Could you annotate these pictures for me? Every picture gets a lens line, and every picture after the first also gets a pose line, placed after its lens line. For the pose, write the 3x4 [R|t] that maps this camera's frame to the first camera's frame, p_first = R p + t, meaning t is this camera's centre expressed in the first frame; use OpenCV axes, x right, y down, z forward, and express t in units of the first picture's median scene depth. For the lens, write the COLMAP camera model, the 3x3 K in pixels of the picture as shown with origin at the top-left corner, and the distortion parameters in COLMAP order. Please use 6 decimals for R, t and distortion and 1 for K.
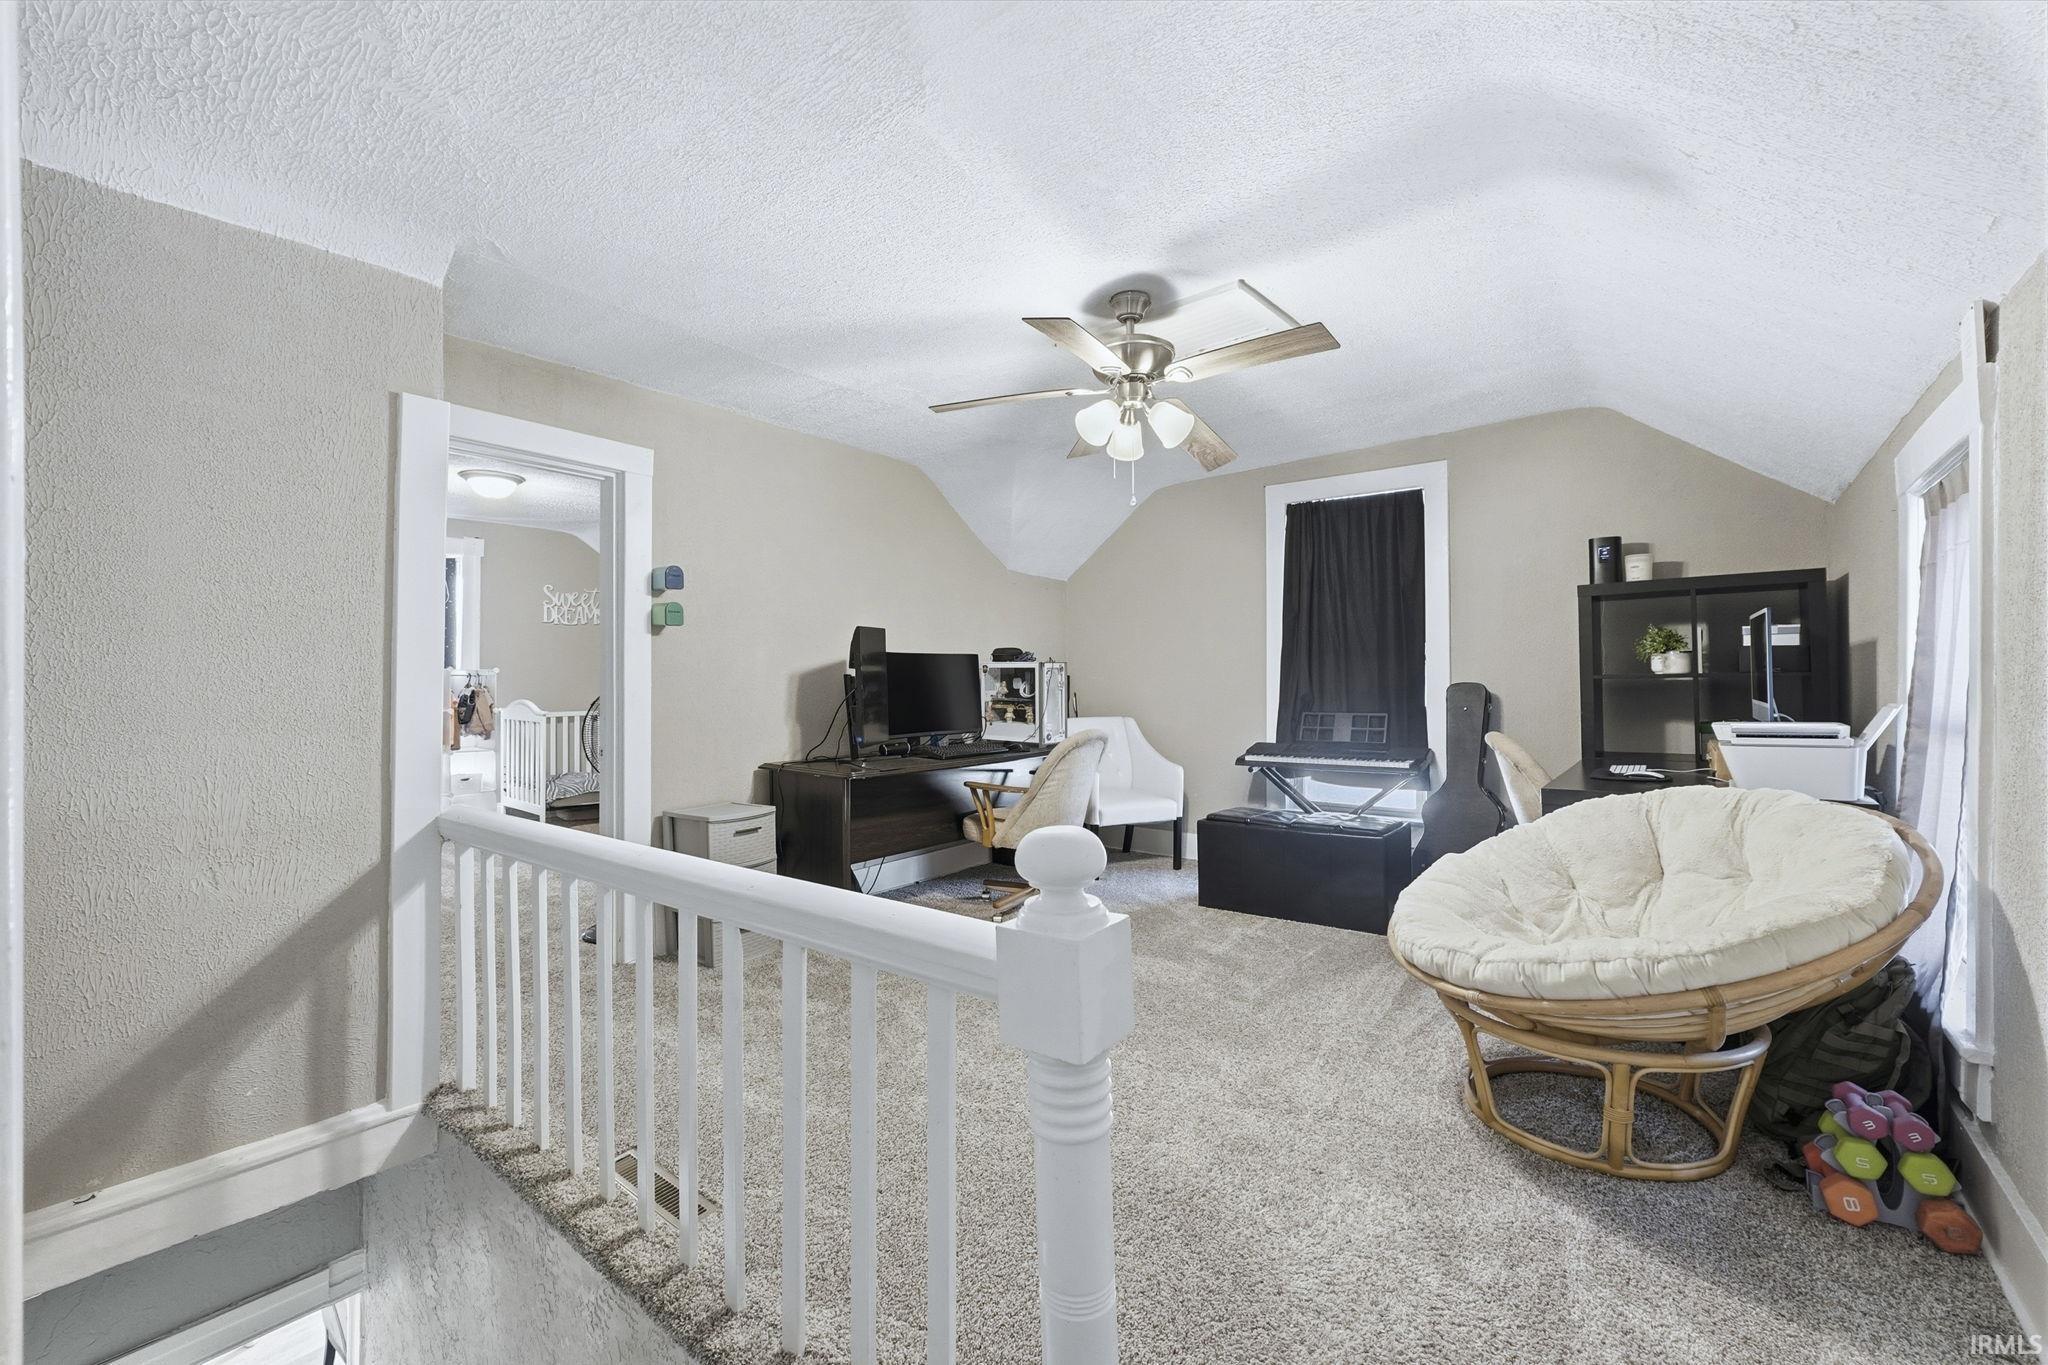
lens RADIAL K [[857.4, 0, 1028.1], [0, 857.4, 698.7], [0, 0, 1]] dist [-0.009982, 0.000843]
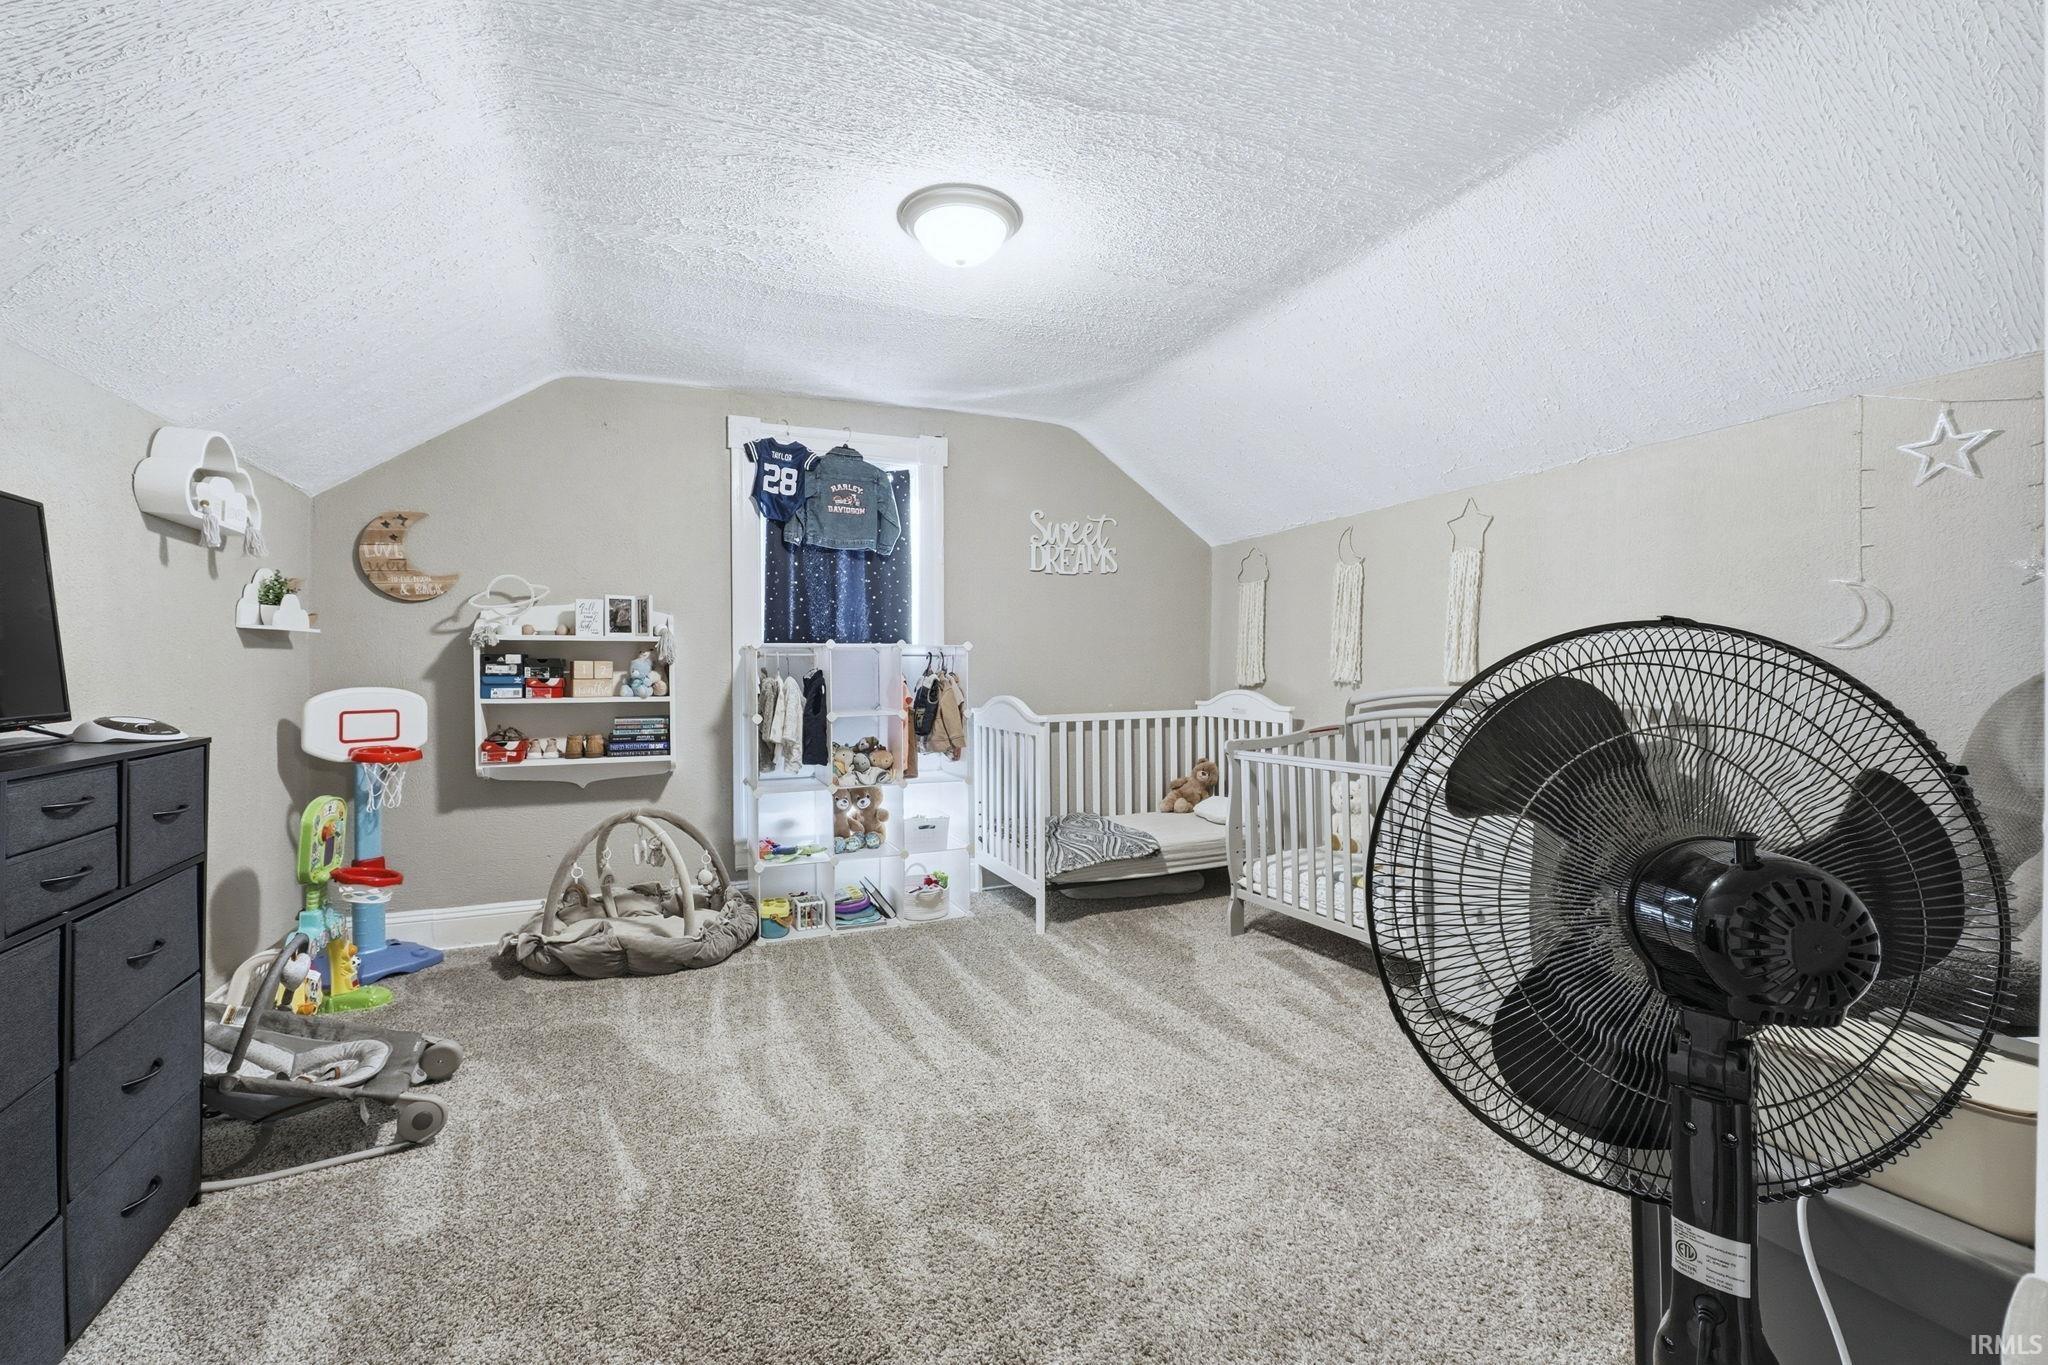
lens RADIAL K [[857.4, 0, 1023.8], [0, 857.4, 692.2], [0, 0, 1]] dist [-0.009982, 0.000843]
pose [[0.883335, -0.020040, -0.468313, -0.305535], [0.012302, 0.999733, -0.019576, 0.011963], [0.468580, 0.011531, 0.883346, 0.486310]]
